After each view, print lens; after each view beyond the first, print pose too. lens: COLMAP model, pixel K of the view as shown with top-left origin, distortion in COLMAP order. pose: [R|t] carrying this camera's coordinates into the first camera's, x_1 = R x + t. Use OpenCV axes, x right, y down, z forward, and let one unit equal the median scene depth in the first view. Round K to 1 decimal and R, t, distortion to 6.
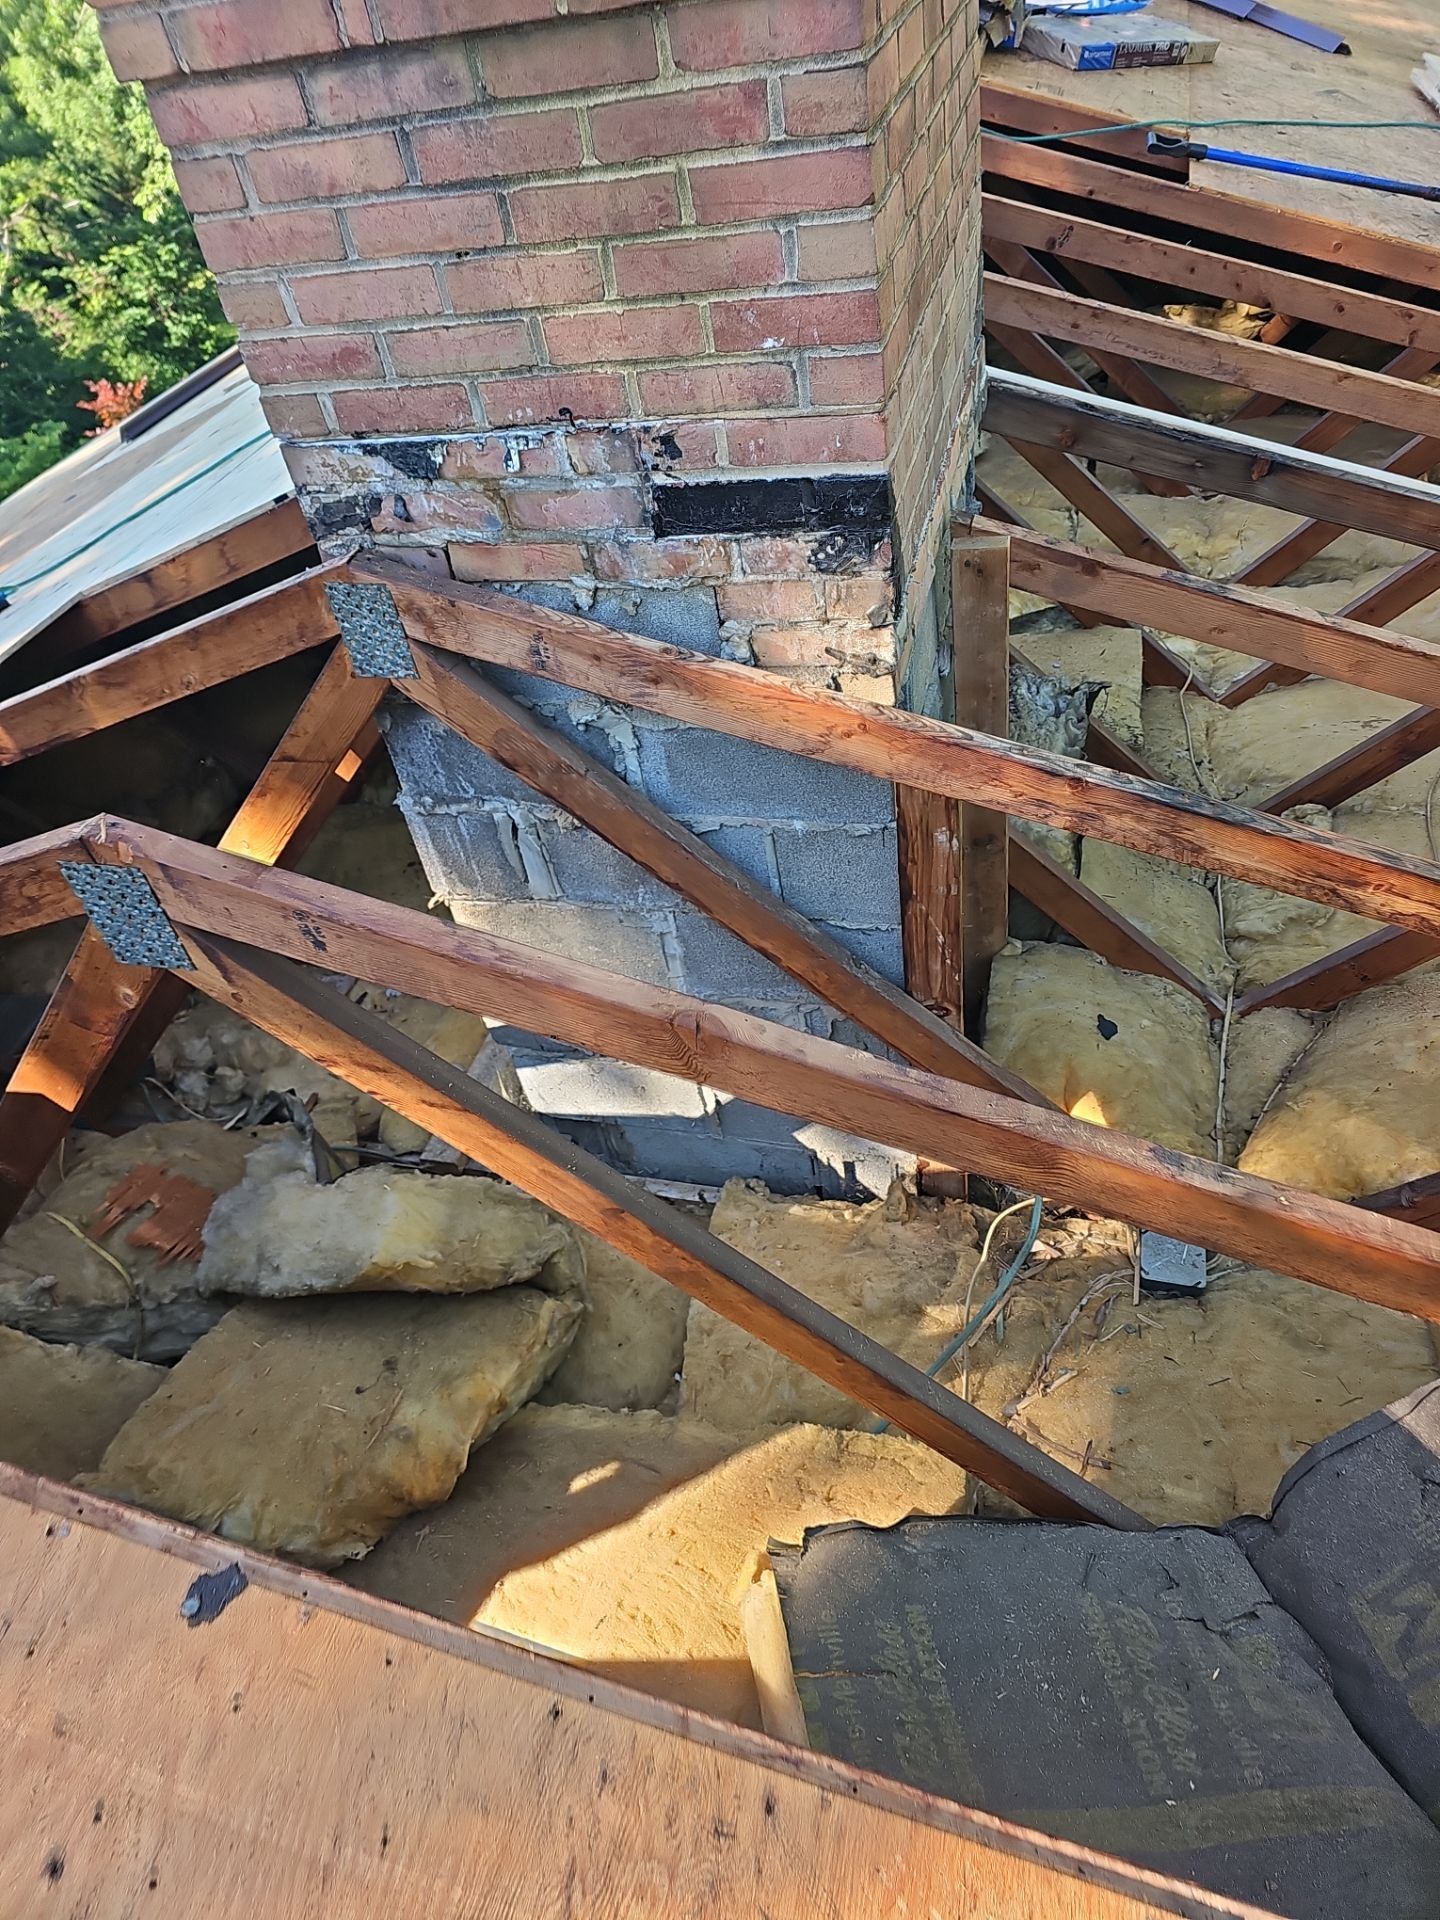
lens RADIAL K [[1263.0, 0, 717.0], [0, 1263.0, 931.5], [0, 0, 1]] dist [0.055790, -0.050361]
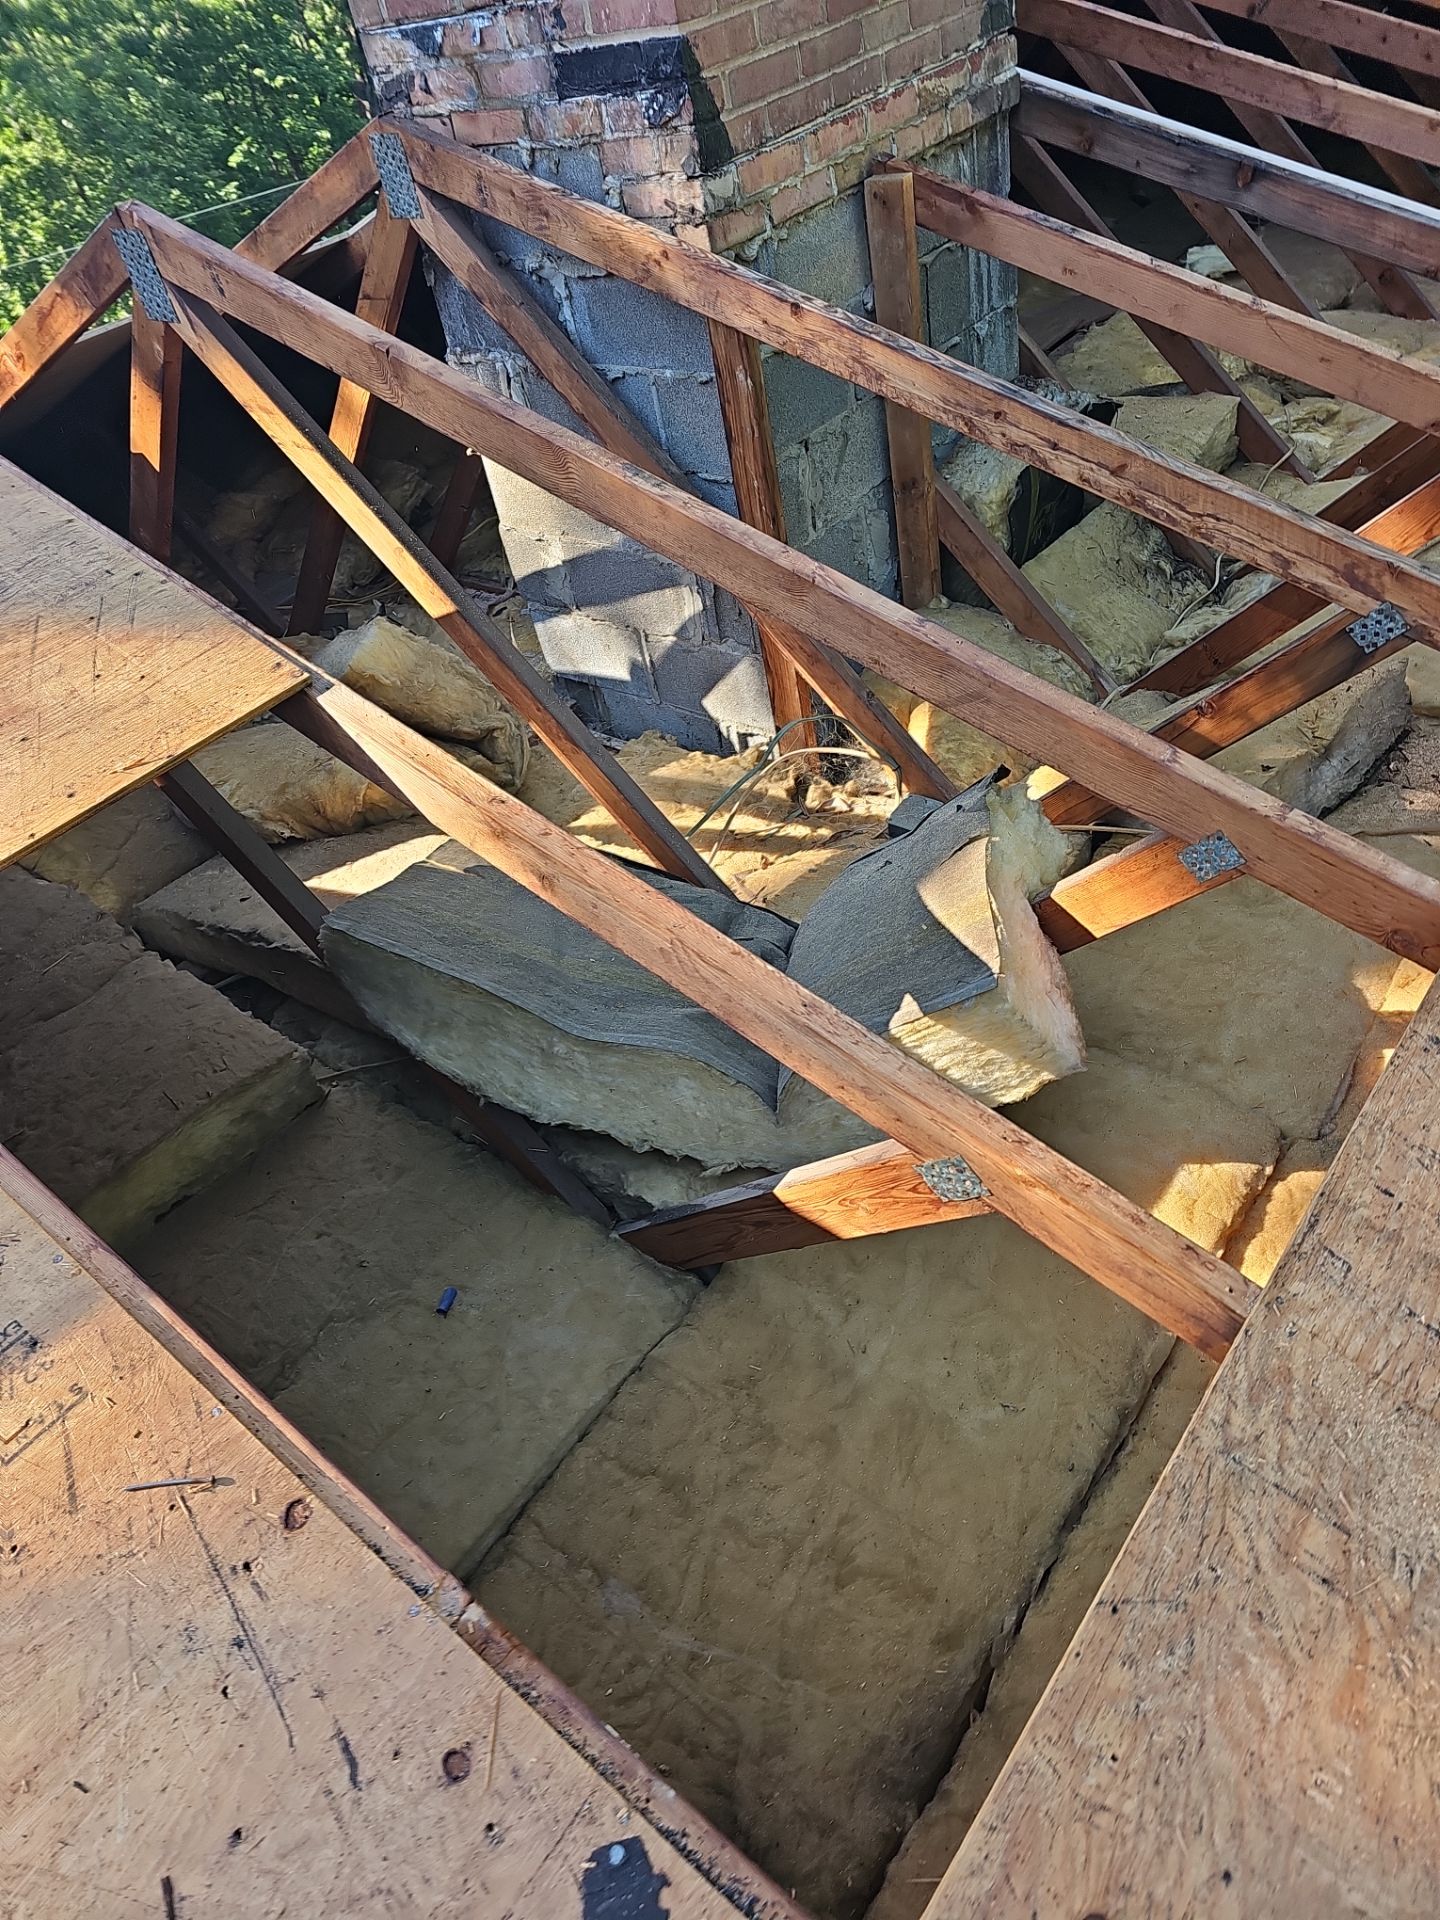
lens RADIAL K [[1263.0, 0, 712.7], [0, 1263.0, 960.6], [0, 0, 1]] dist [0.055790, -0.050361]
pose [[0.916100, 0.252373, -0.311560, 0.787724], [-0.232455, 0.967437, 0.100149, 0.422473], [0.326689, -0.019323, 0.944934, -0.284014]]
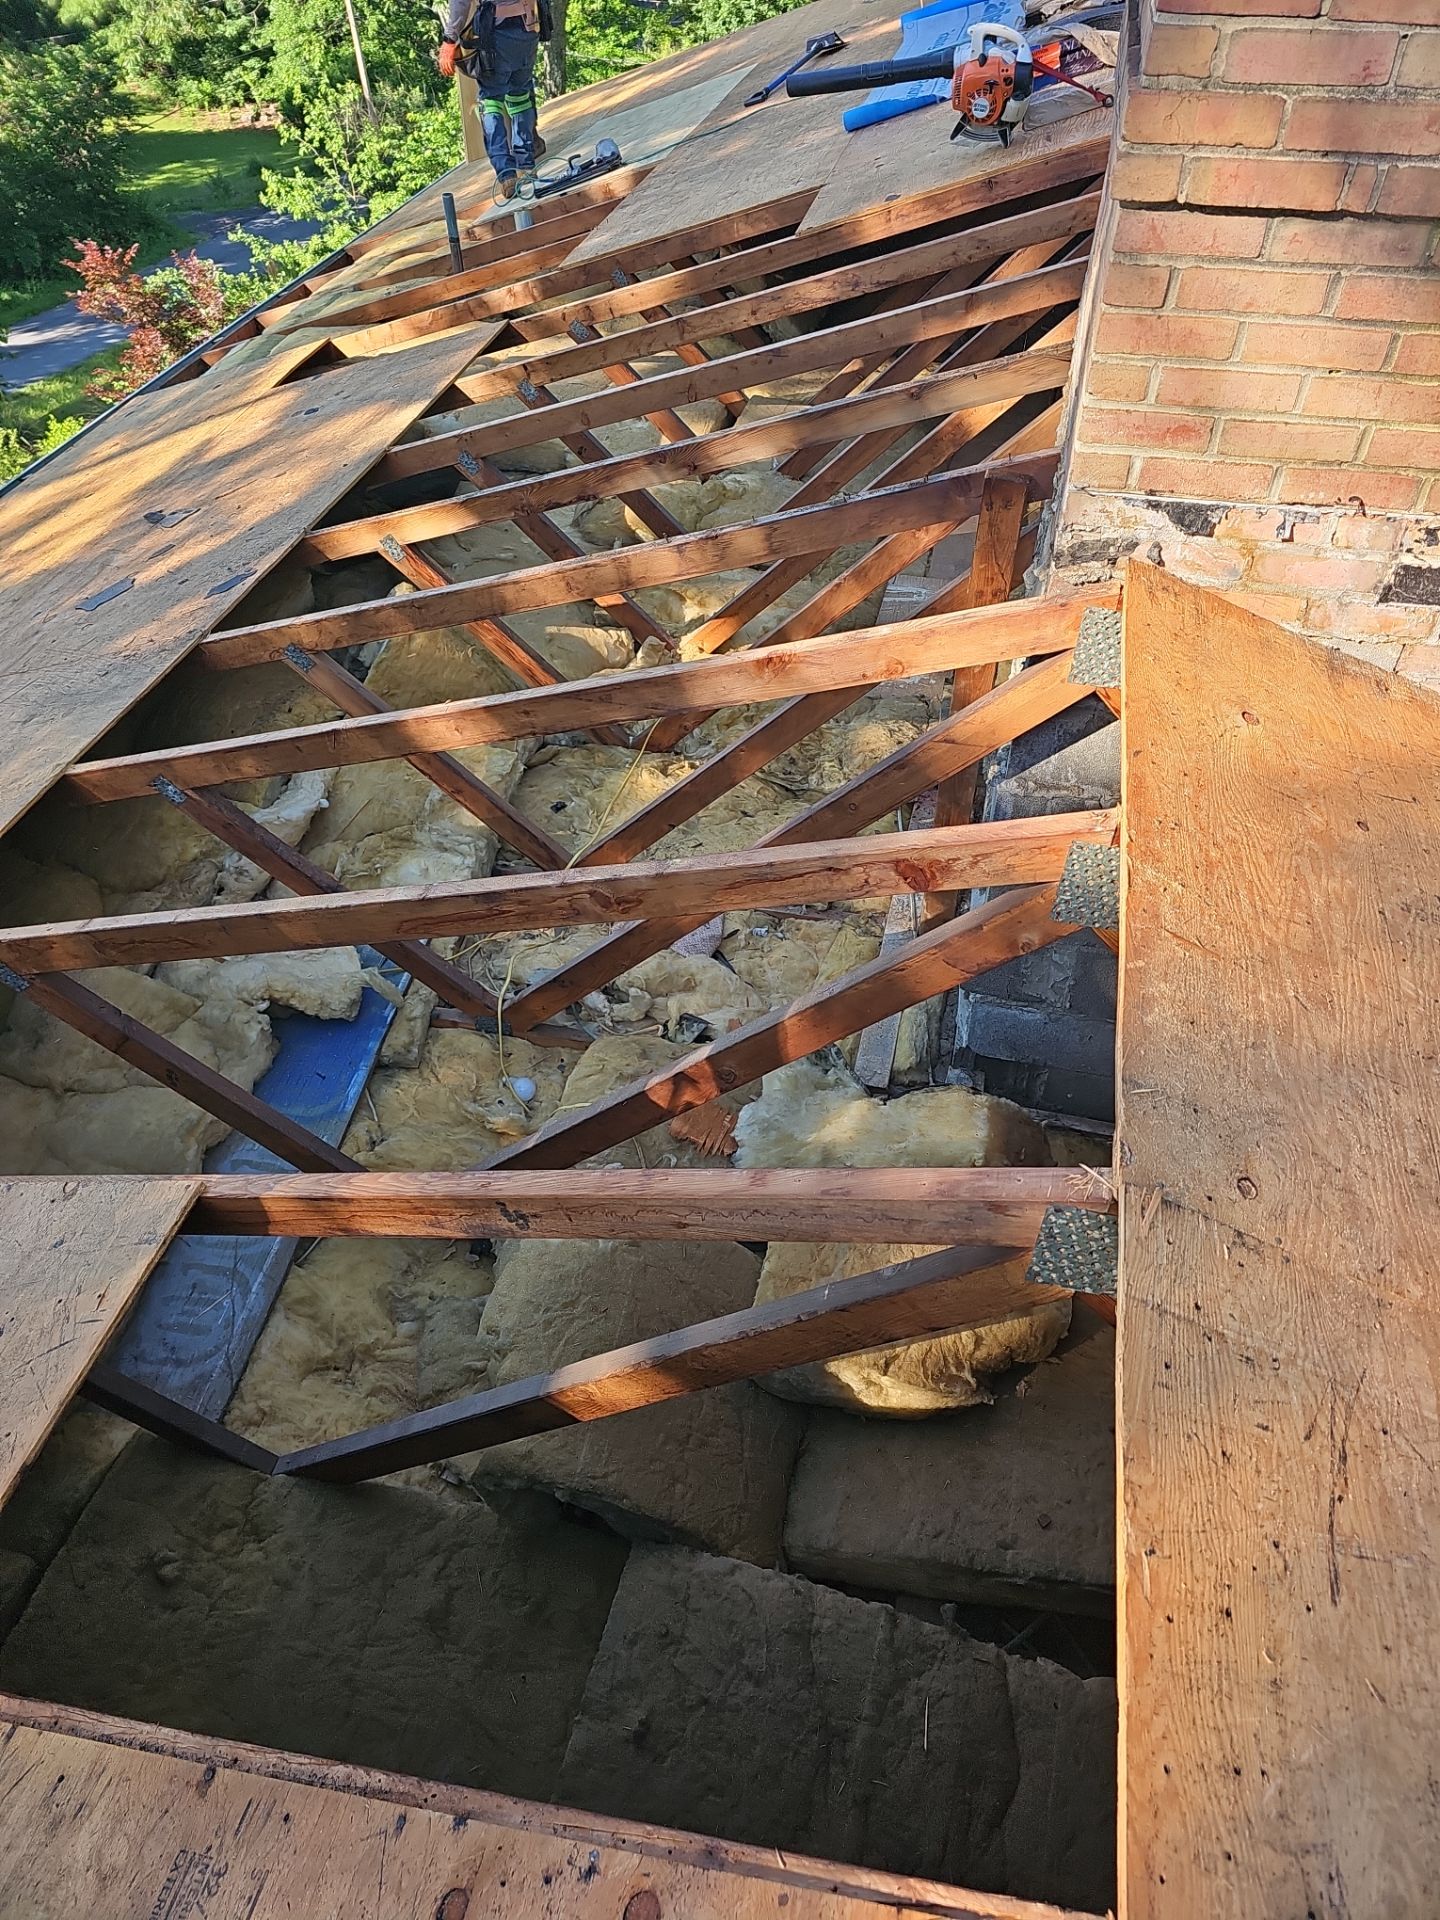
lens RADIAL K [[1263.0, 0, 727.4], [0, 1263.0, 963.3], [0, 0, 1]] dist [0.055790, -0.050361]
pose [[0.989668, 0.071809, 0.124102, -0.821421], [-0.079901, 0.994904, 0.061503, 0.014470], [-0.119053, -0.070783, 0.990362, -0.191563]]
